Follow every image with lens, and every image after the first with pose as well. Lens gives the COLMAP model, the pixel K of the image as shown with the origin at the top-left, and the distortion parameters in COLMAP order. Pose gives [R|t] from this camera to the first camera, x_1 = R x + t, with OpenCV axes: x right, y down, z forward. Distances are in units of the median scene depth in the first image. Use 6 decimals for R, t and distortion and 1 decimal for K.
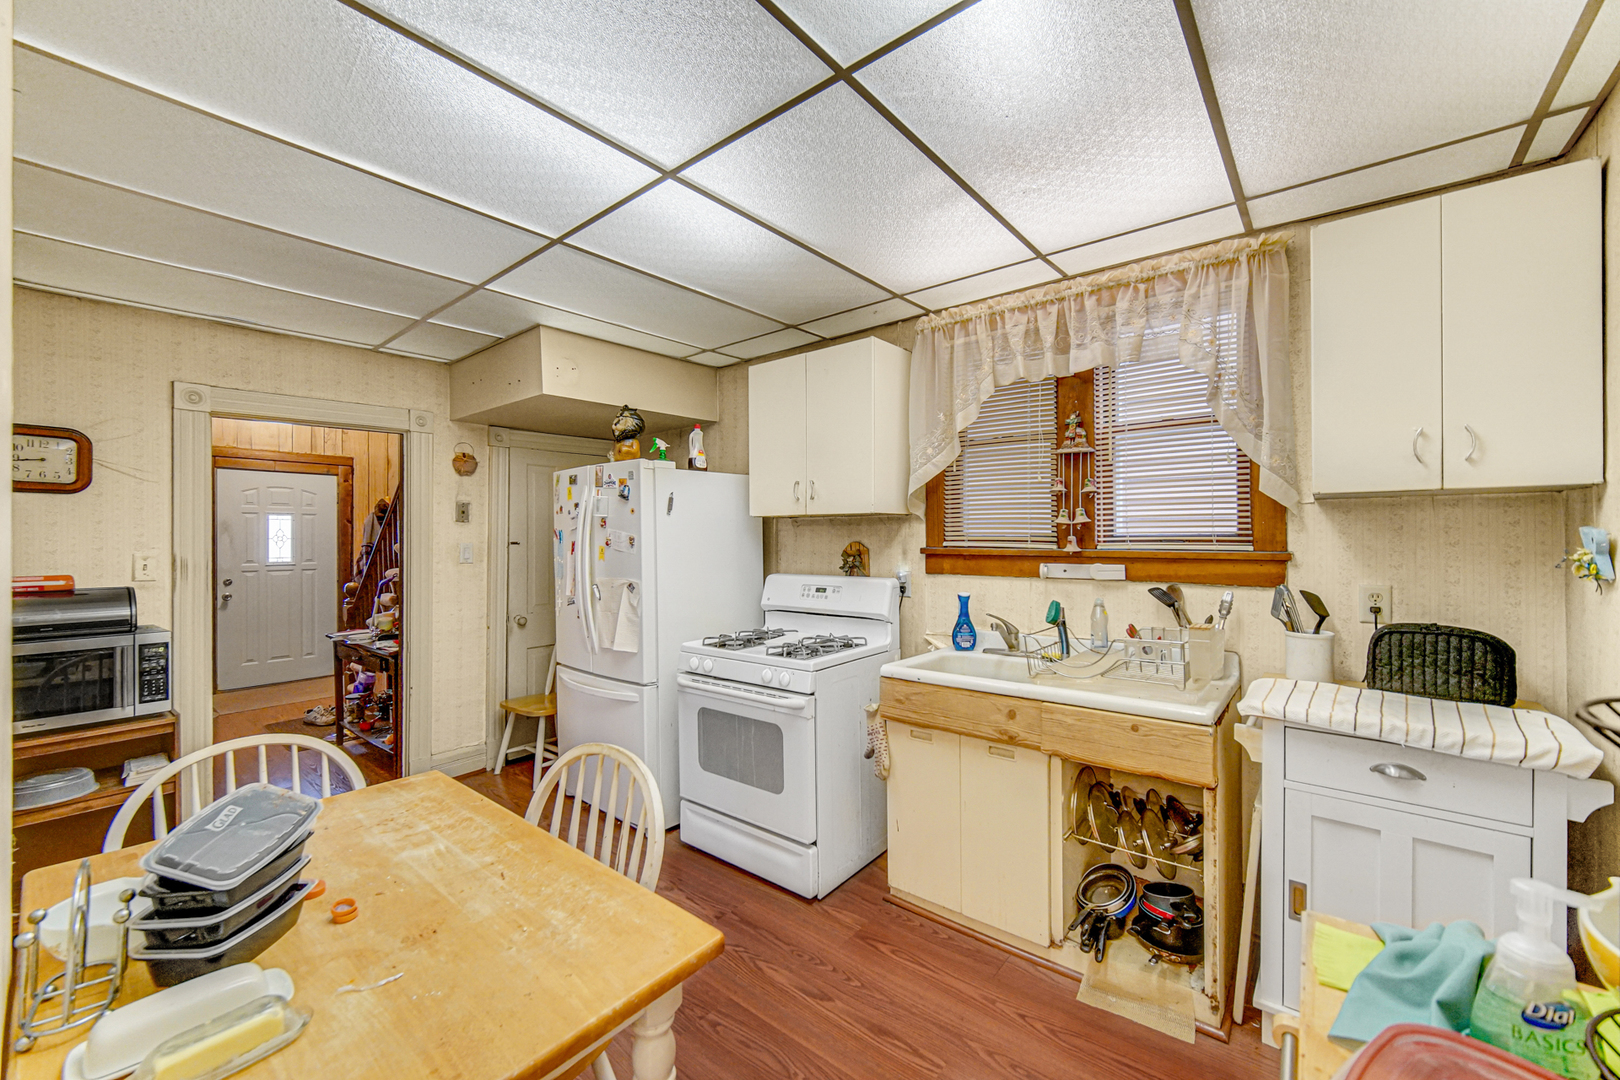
lens RADIAL K [[644.5, 0, 810.0], [0, 644.5, 540.0], [0, 0, 1]] dist [0.000038, -0.000159]
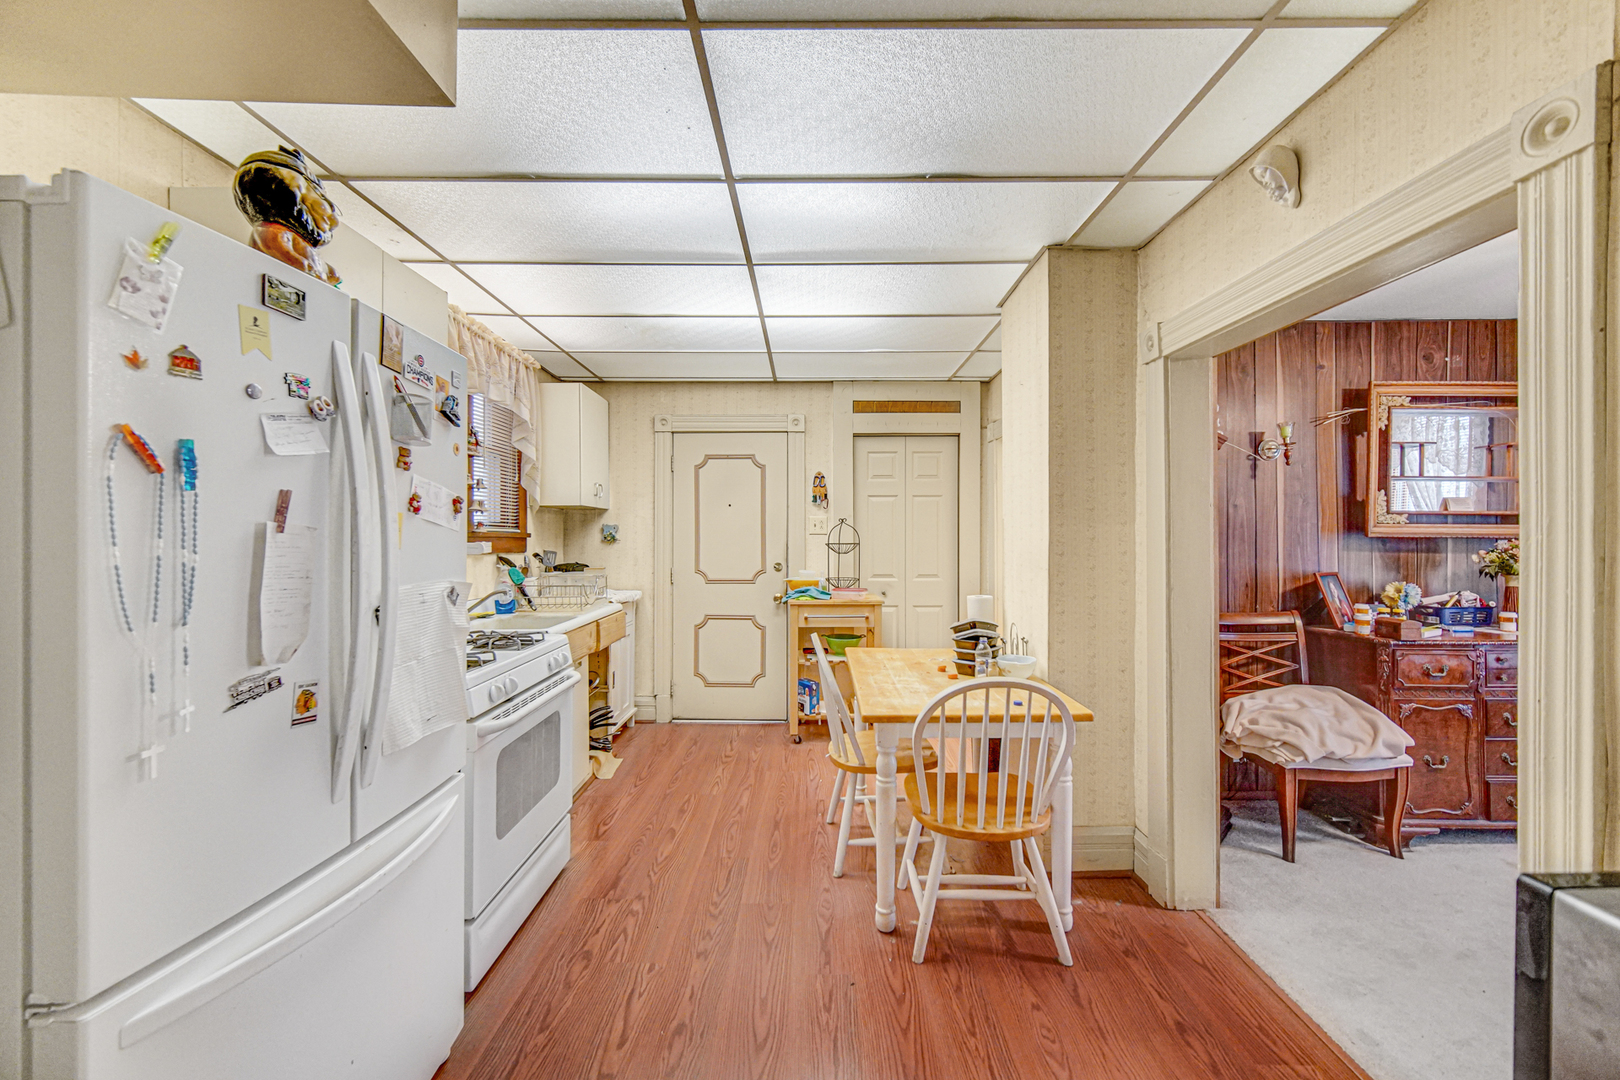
lens RADIAL K [[640.3, 0, 803.1], [0, 640.3, 542.1], [0, 0, 1]] dist [0.000598, -0.000334]
pose [[-0.625325, -0.003570, 0.780356, -1.385136], [0.003202, 0.999969, 0.007140, 0.045620], [-0.780358, 0.006963, -0.625294, 1.781081]]
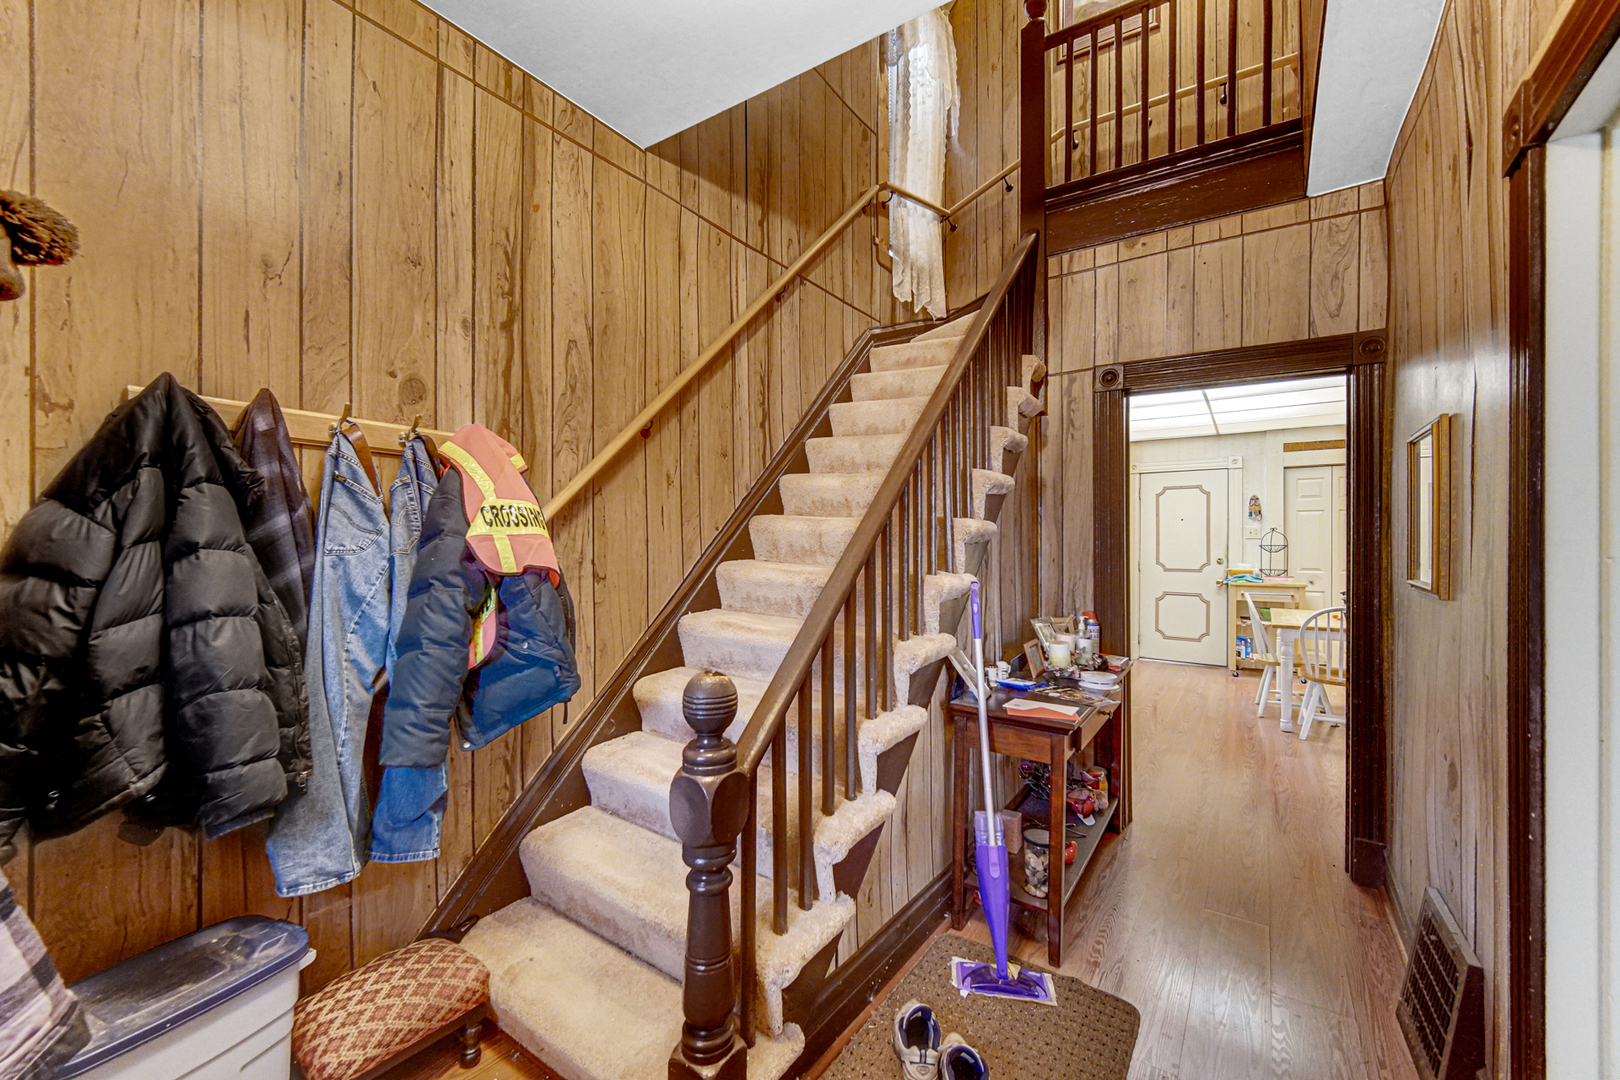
lens RADIAL K [[644.5, 0, 810.0], [0, 644.5, 540.0], [0, 0, 1]] dist [0.000038, -0.000159]
pose [[-0.079938, -0.001376, 0.996799, -2.844649], [0.002726, 0.999995, 0.001599, 0.027220], [-0.996796, 0.002845, -0.079934, 2.914970]]
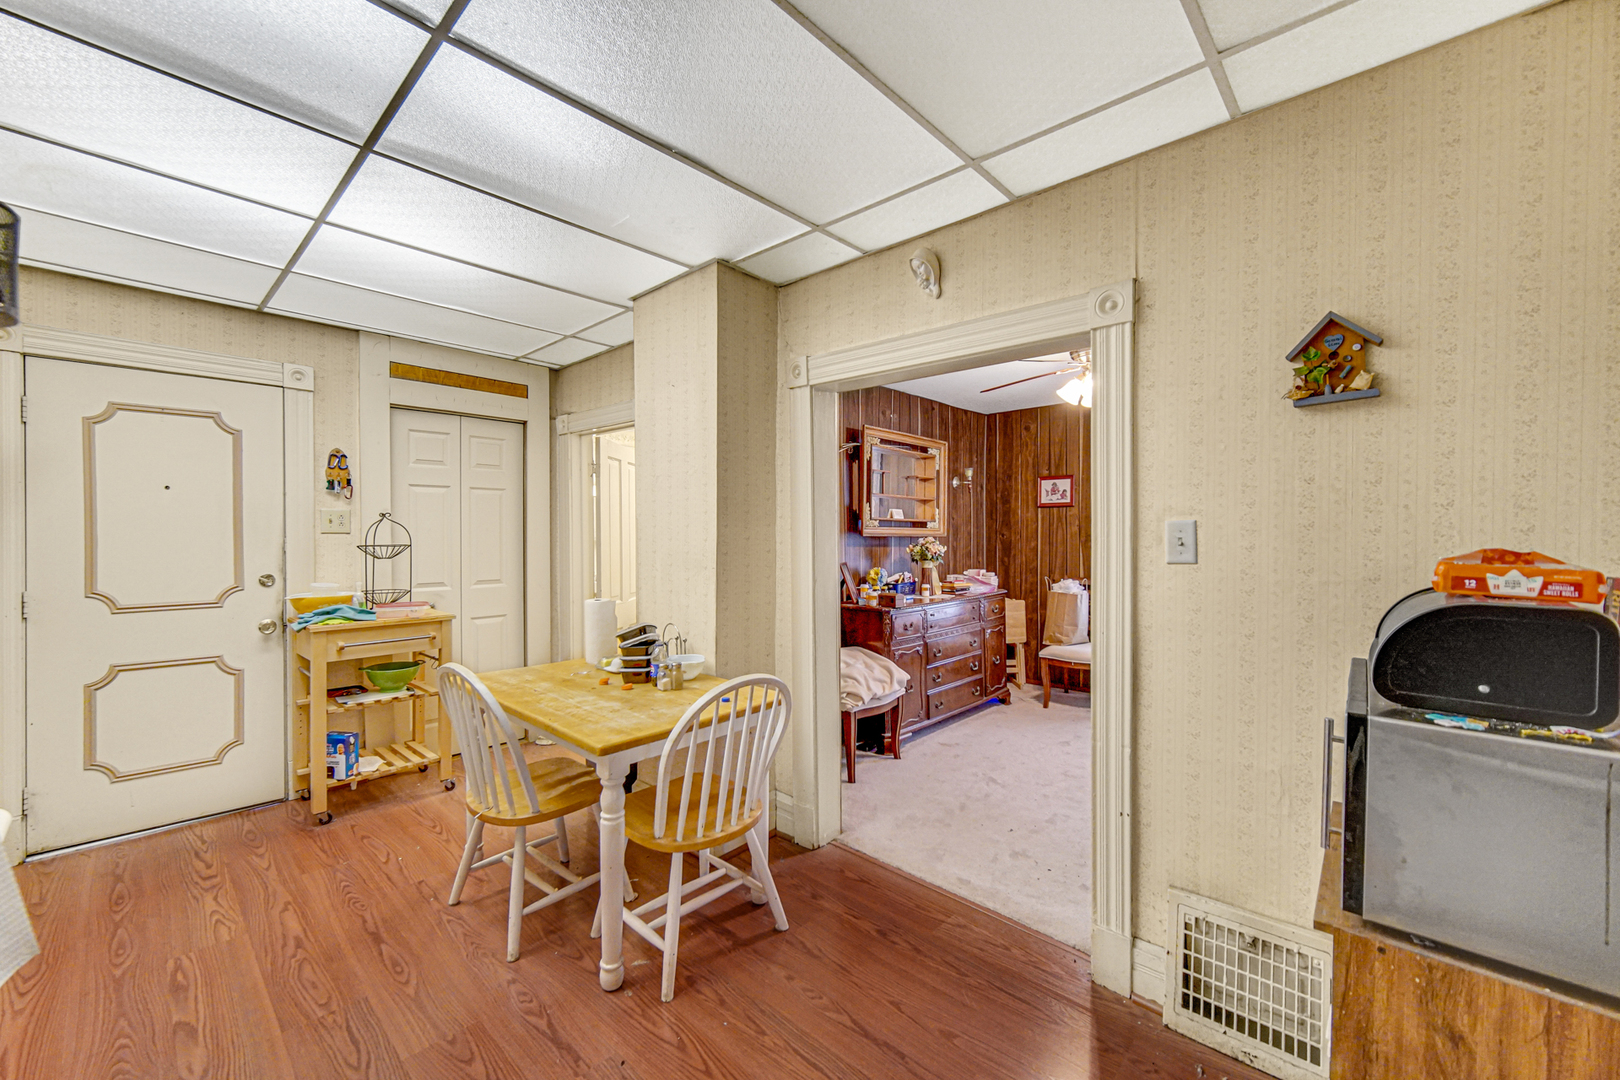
lens RADIAL K [[644.5, 0, 810.0], [0, 644.5, 540.0], [0, 0, 1]] dist [0.000038, -0.000159]
pose [[-0.997942, 0.002423, 0.064076, -0.956348], [0.003131, 0.999935, 0.010949, 0.036767], [-0.064045, 0.011127, -0.997885, 1.936047]]
